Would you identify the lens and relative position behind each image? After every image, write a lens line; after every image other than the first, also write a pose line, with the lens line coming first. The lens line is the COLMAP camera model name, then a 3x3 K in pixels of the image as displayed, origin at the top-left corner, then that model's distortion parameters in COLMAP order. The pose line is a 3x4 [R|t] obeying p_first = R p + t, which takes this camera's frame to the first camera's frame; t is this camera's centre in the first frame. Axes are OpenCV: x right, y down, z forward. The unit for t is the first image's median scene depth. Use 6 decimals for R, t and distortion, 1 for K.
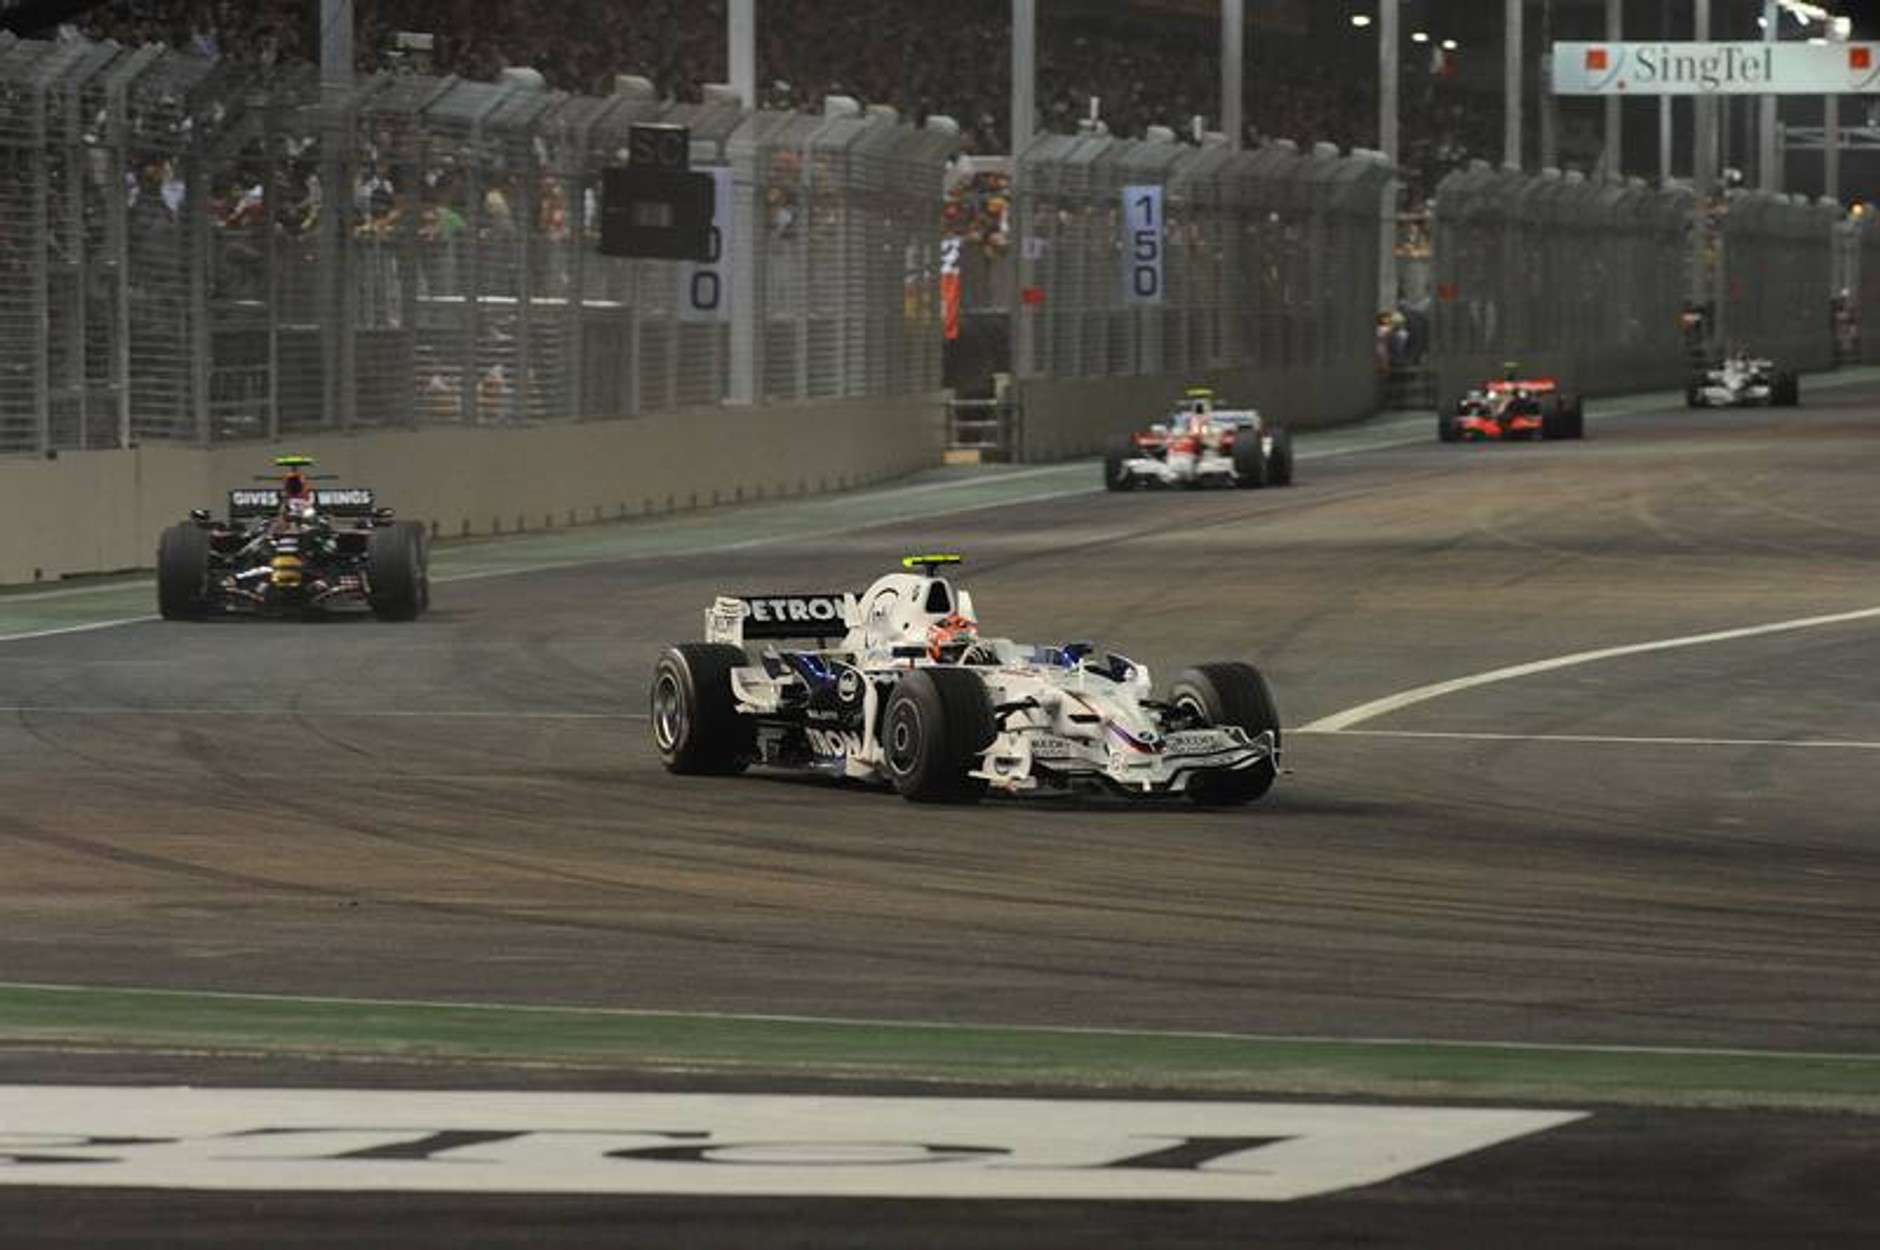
lens RADIAL K [[1576.6, 0, 940.0], [0, 1576.6, 625.0], [0, 0, 1]] dist [-0.005993, -0.003042]
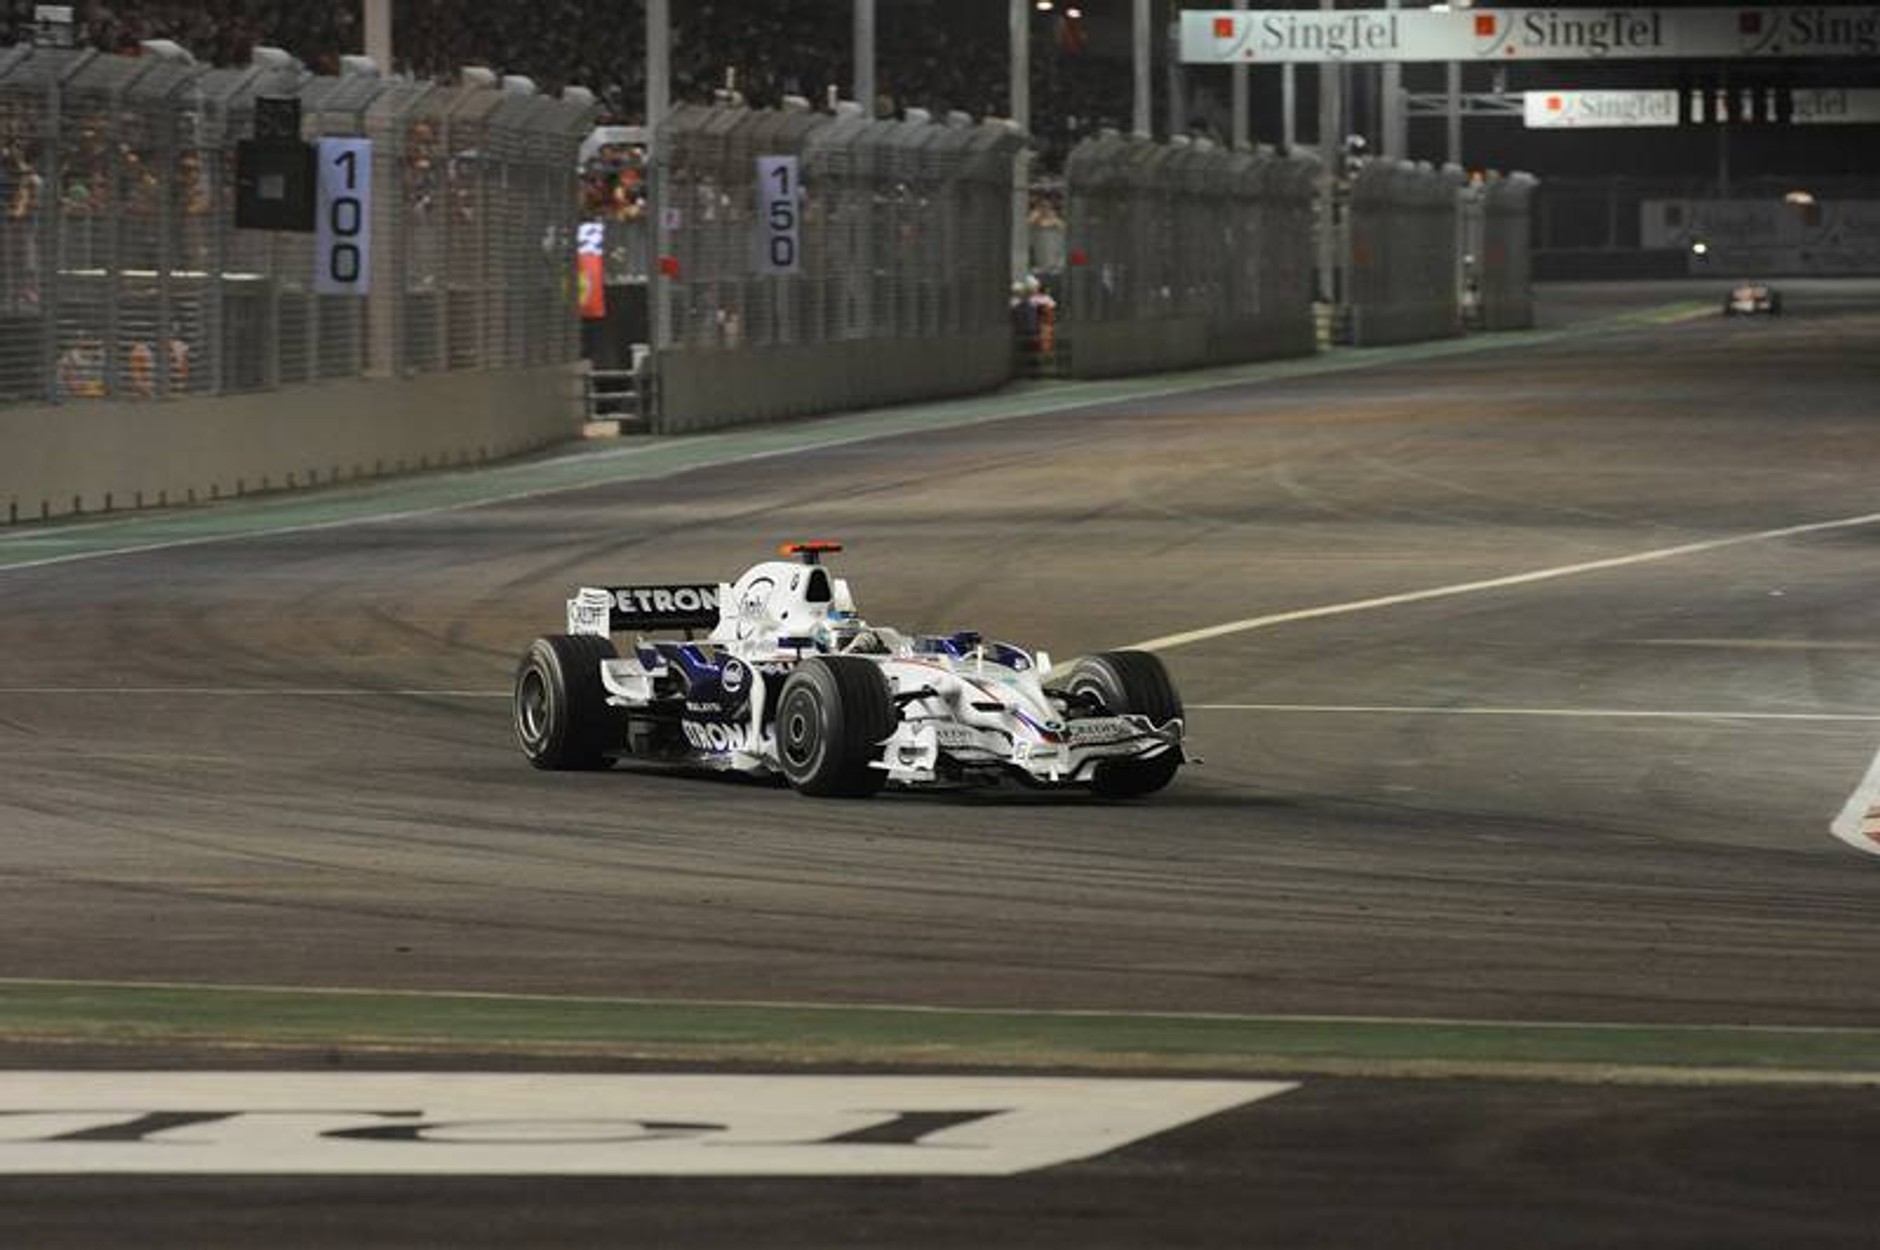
lens RADIAL K [[1576.6, 0, 940.0], [0, 1576.6, 625.0], [0, 0, 1]] dist [-0.005993, -0.003042]
pose [[0.999906, -0.006583, 0.011999, 0.211717], [0.006577, 0.999978, 0.000524, 0.018868], [-0.012002, -0.000445, 0.999928, -0.002170]]
